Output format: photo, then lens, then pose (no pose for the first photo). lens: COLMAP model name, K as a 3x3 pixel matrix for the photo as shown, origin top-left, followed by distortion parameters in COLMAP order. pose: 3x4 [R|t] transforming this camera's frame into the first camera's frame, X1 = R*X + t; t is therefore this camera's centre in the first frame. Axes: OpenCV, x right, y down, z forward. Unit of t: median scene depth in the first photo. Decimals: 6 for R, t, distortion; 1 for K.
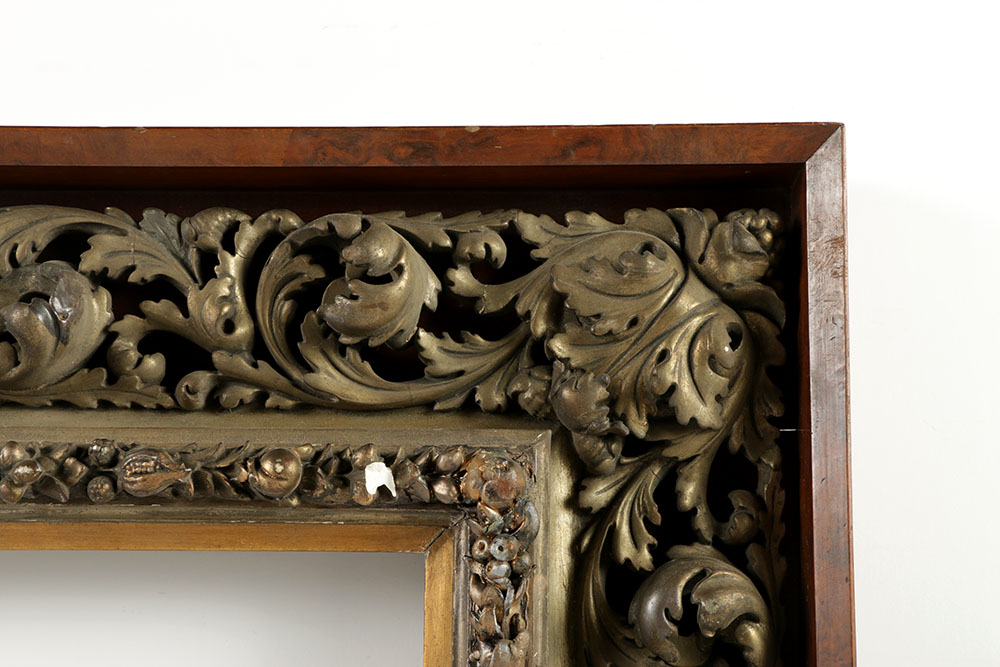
lens RADIAL K [[1657.3, 0, 500.0], [0, 1657.3, 333.5], [0, 0, 1]] dist [0.044066, 0.120074]
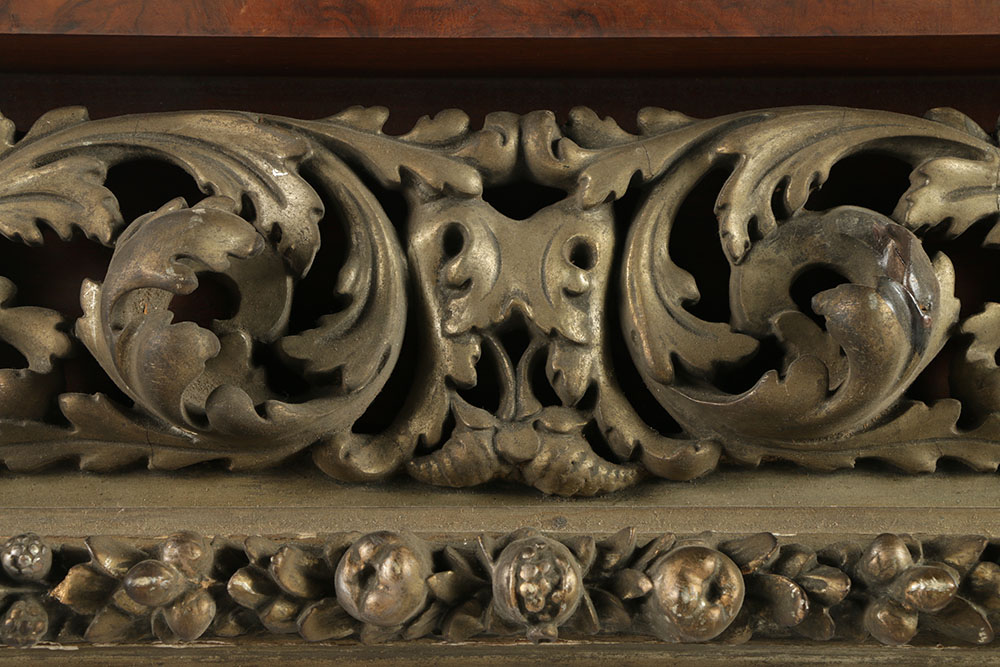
lens RADIAL K [[3266.9, 0, 500.0], [0, 3266.9, 333.5], [0, 0, 1]] dist [0.476093, -0.229389]
pose [[0.997846, -0.004857, 0.065413, -0.471734], [0.004144, 0.999931, 0.011035, -0.014283], [-0.065462, -0.010741, 0.997797, -0.086023]]
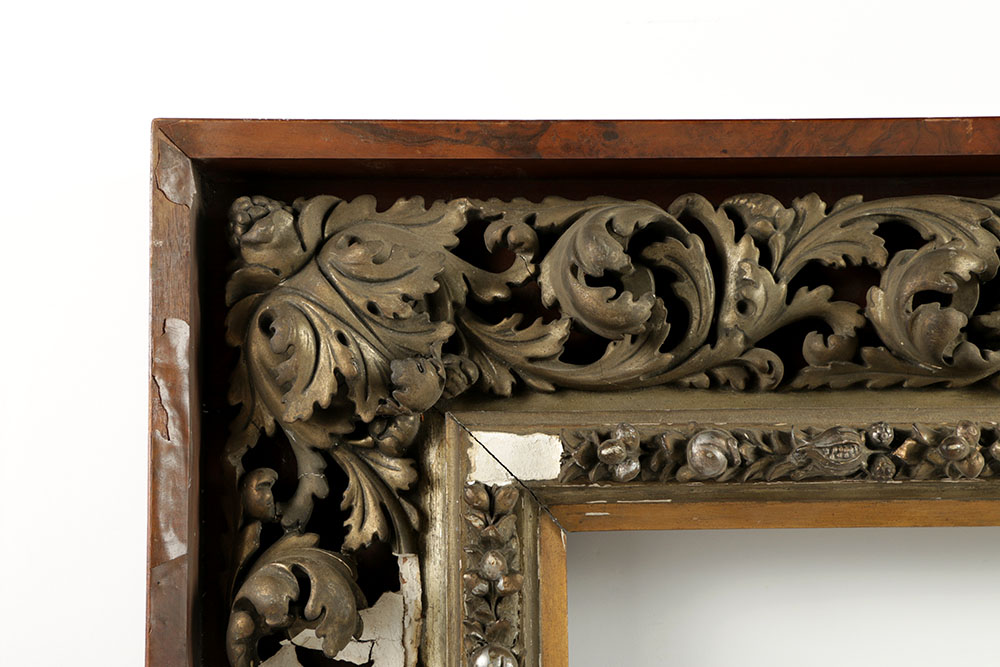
lens RADIAL K [[1657.3, 0, 500.0], [0, 1657.3, 333.5], [0, 0, 1]] dist [0.044066, 0.120074]
pose [[0.997321, -0.013931, 0.071807, -0.851065], [0.012718, 0.999769, 0.017324, -0.012212], [-0.072032, -0.016364, 0.997268, 0.000311]]
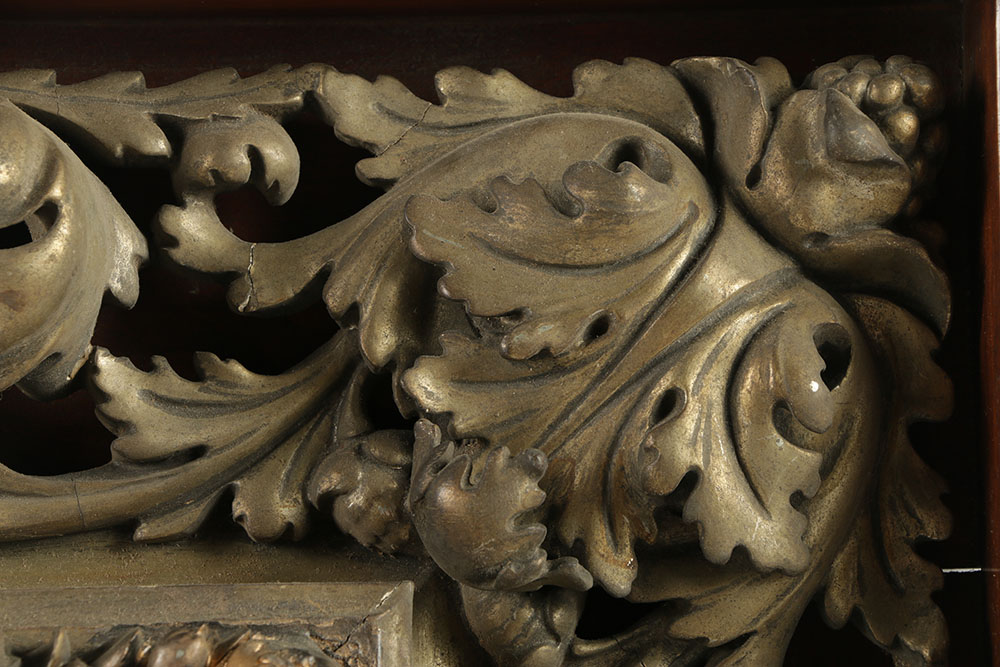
lens RADIAL K [[4441.4, 0, 500.0], [0, 4441.4, 333.5], [0, 0, 1]] dist [0.720494, -0.546068]
pose [[0.998169, -0.017171, 0.058003, -0.012175], [0.016571, 0.999804, 0.010822, -0.017965], [-0.058178, -0.009841, 0.998258, -0.152392]]
